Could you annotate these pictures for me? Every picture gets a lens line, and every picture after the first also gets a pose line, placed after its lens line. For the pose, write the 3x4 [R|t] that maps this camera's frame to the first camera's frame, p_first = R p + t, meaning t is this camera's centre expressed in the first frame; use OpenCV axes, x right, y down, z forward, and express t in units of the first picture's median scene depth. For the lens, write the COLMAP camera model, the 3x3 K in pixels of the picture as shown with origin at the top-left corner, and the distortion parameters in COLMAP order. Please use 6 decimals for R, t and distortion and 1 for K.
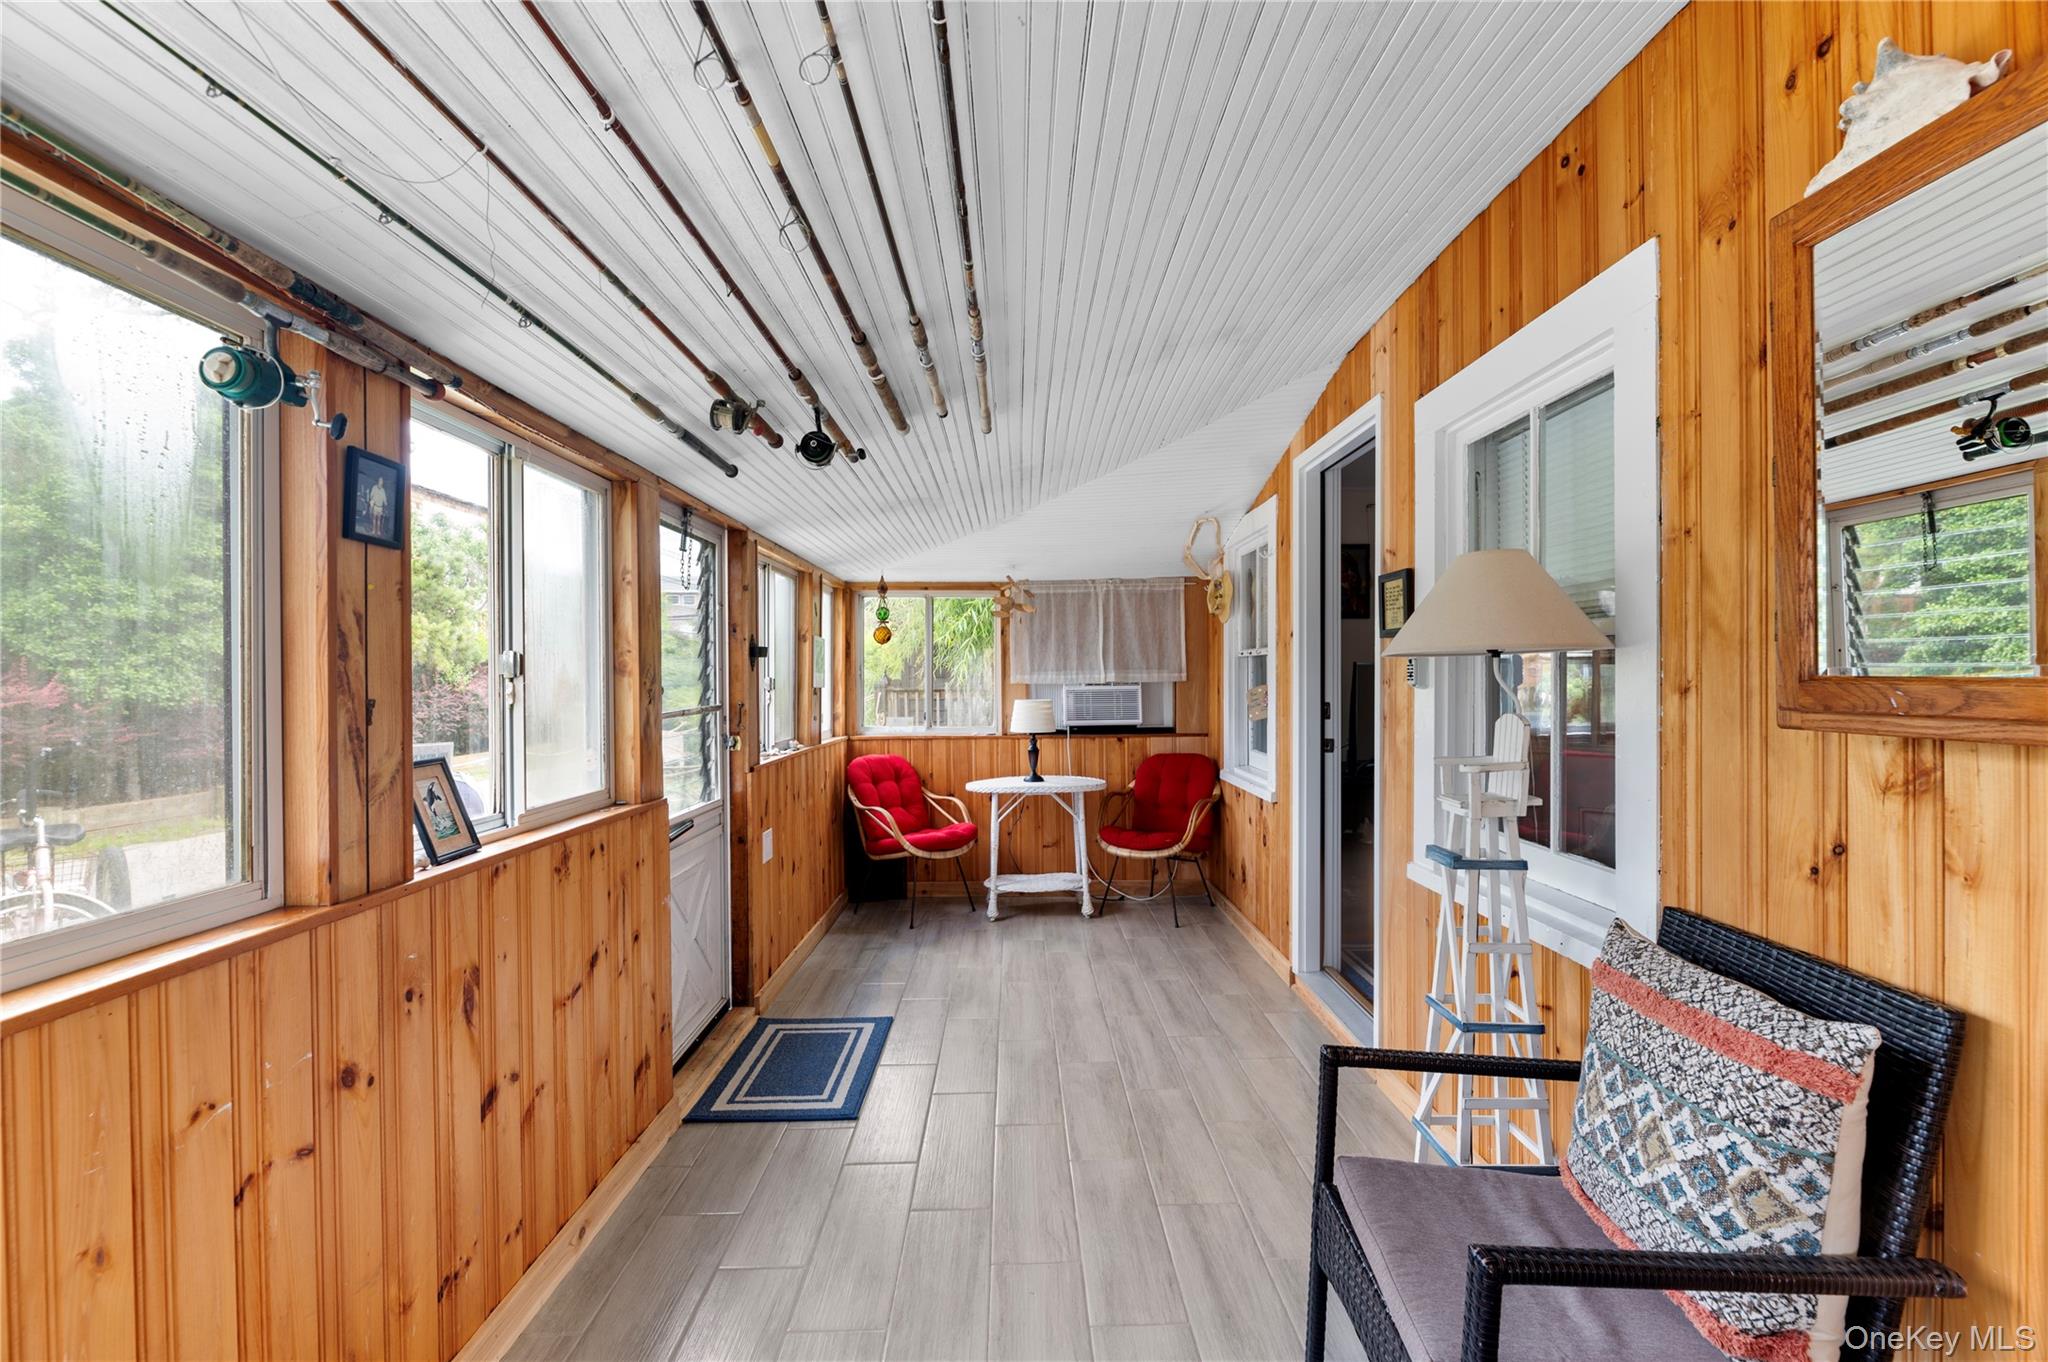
lens RADIAL K [[891.7, 0, 1024.0], [0, 891.7, 663.6], [0, 0, 1]] dist [0.000043, -0.000002]
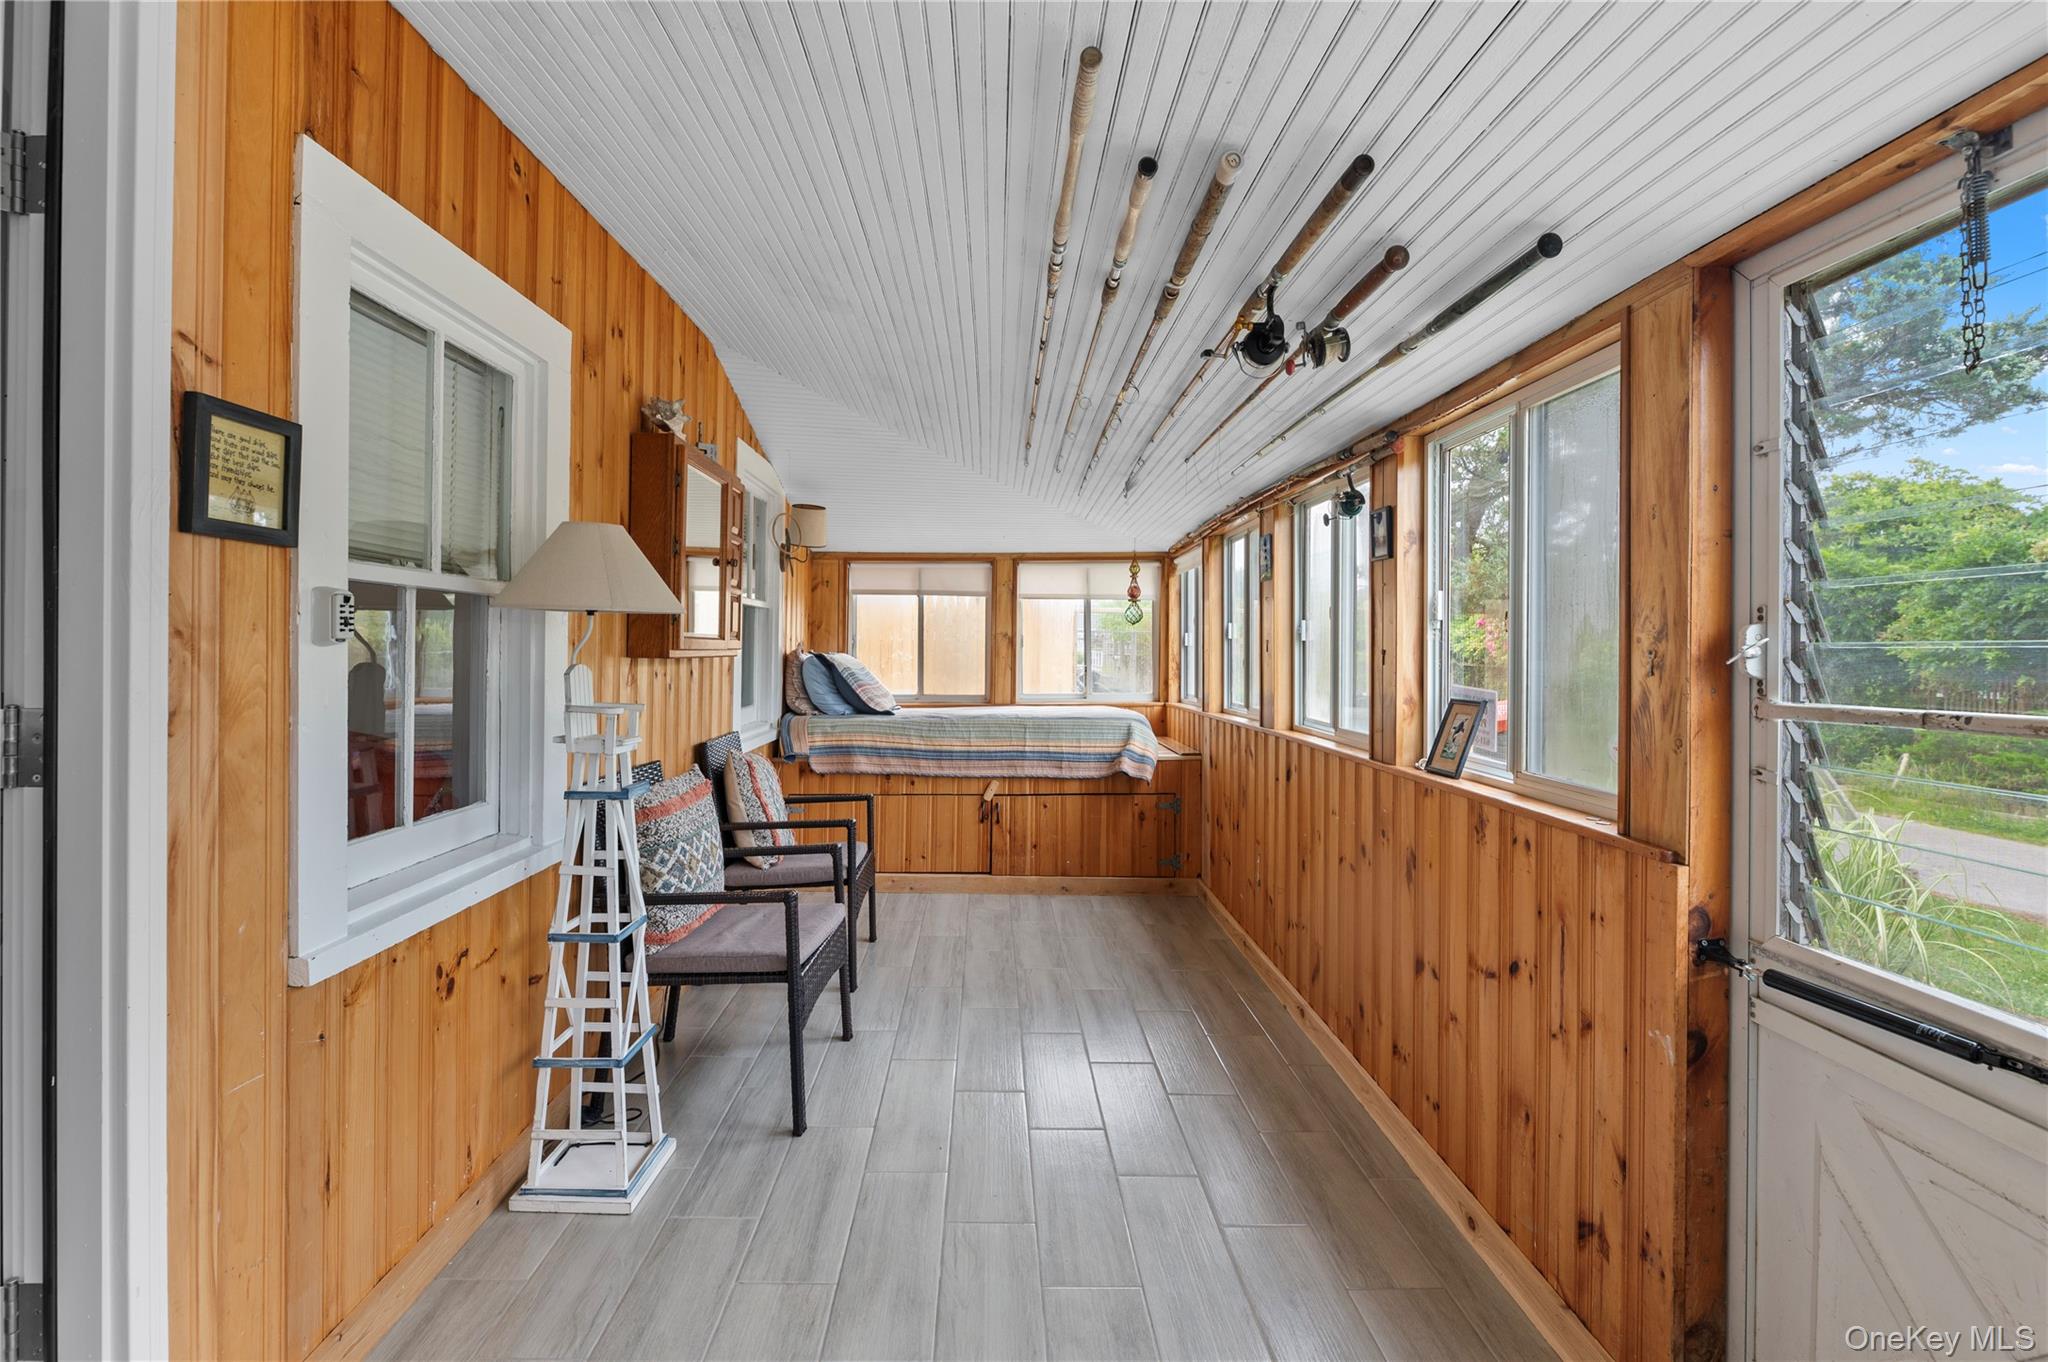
lens RADIAL K [[891.7, 0, 1024.0], [0, 891.7, 663.6], [0, 0, 1]] dist [0.000043, -0.000002]
pose [[-0.999823, -0.002339, -0.018676, -0.005123], [-0.002467, 0.999973, 0.006863, 0.044959], [0.018660, 0.006907, -0.999802, 2.140328]]
